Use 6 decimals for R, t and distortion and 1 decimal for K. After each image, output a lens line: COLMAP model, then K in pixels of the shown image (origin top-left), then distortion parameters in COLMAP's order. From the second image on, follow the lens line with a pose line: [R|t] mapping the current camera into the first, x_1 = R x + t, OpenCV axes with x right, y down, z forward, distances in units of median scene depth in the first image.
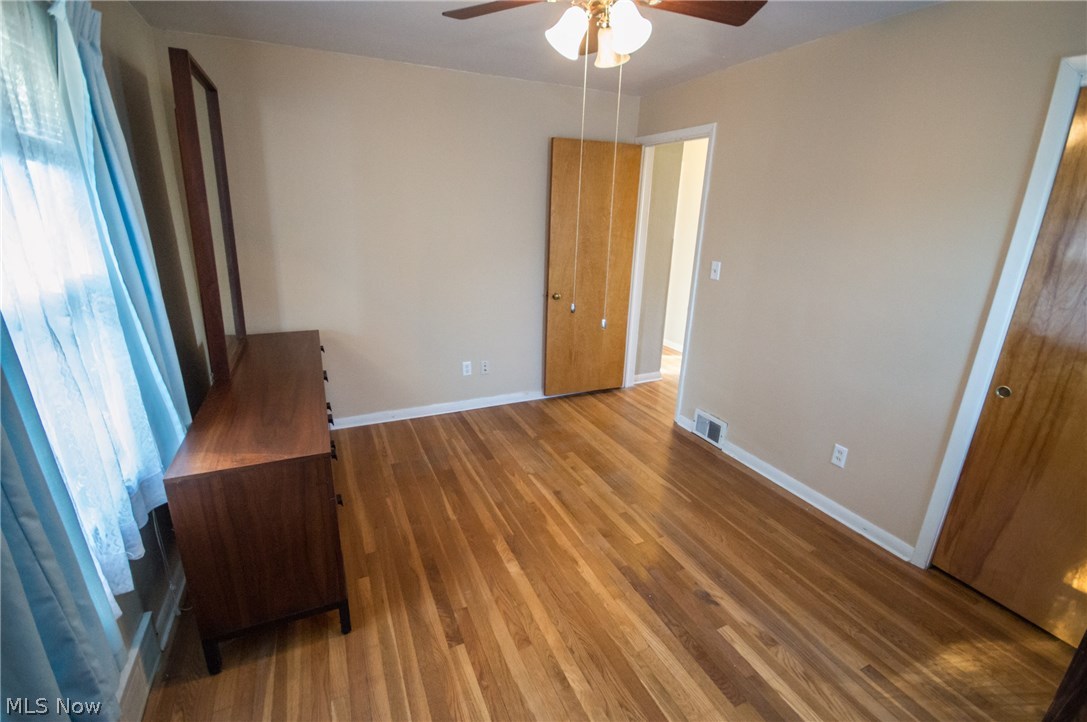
lens RADIAL K [[482.2, 0, 547.6], [0, 482.2, 362.6], [0, 0, 1]] dist [-0.003090, -0.000756]
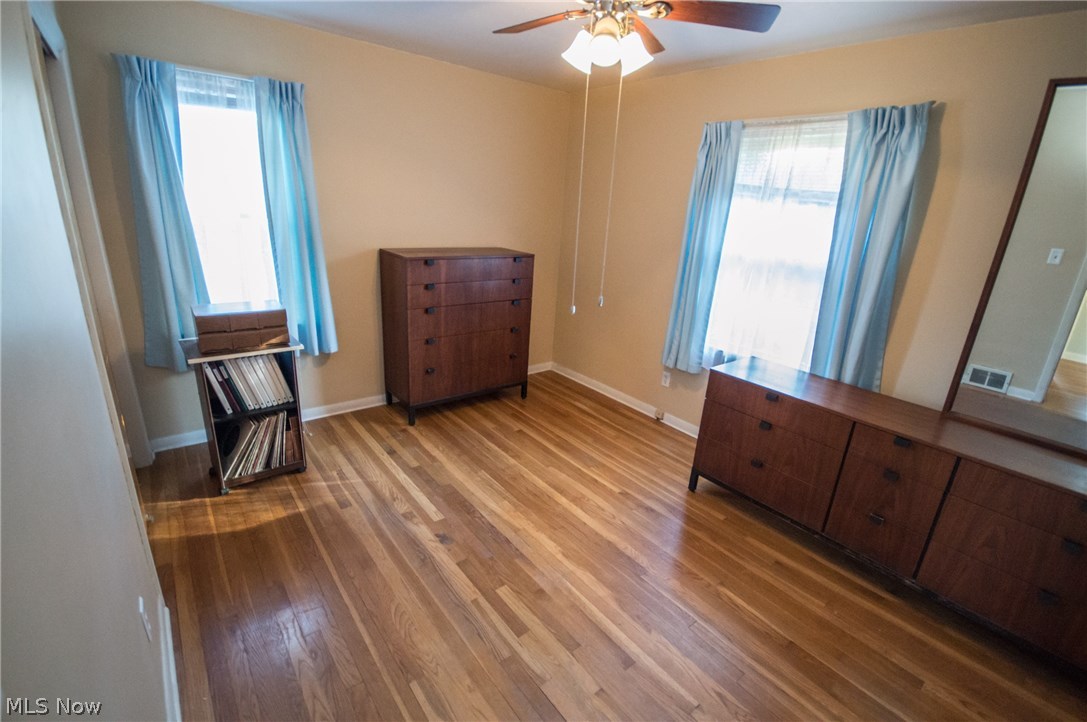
lens RADIAL K [[482.2, 0, 547.6], [0, 482.2, 362.6], [0, 0, 1]] dist [-0.003090, -0.000756]
pose [[-0.967571, -0.009479, -0.252421, 0.342667], [-0.156686, 0.806337, 0.570325, -0.467094], [0.198130, 0.591381, -0.781673, 1.503321]]
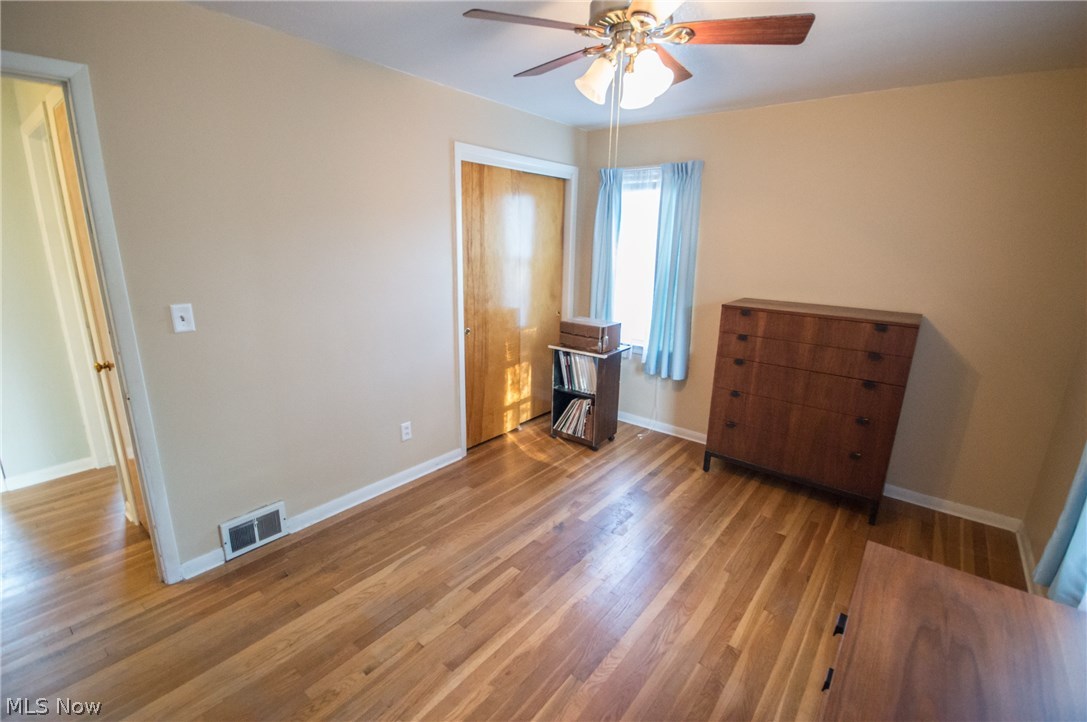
lens RADIAL K [[482.2, 0, 547.6], [0, 482.2, 362.6], [0, 0, 1]] dist [-0.003090, -0.000756]
pose [[-0.440458, -0.264391, 0.857959, -0.590328], [0.235806, 0.888029, 0.394715, -0.387596], [-0.866252, 0.376167, -0.328794, 1.151315]]
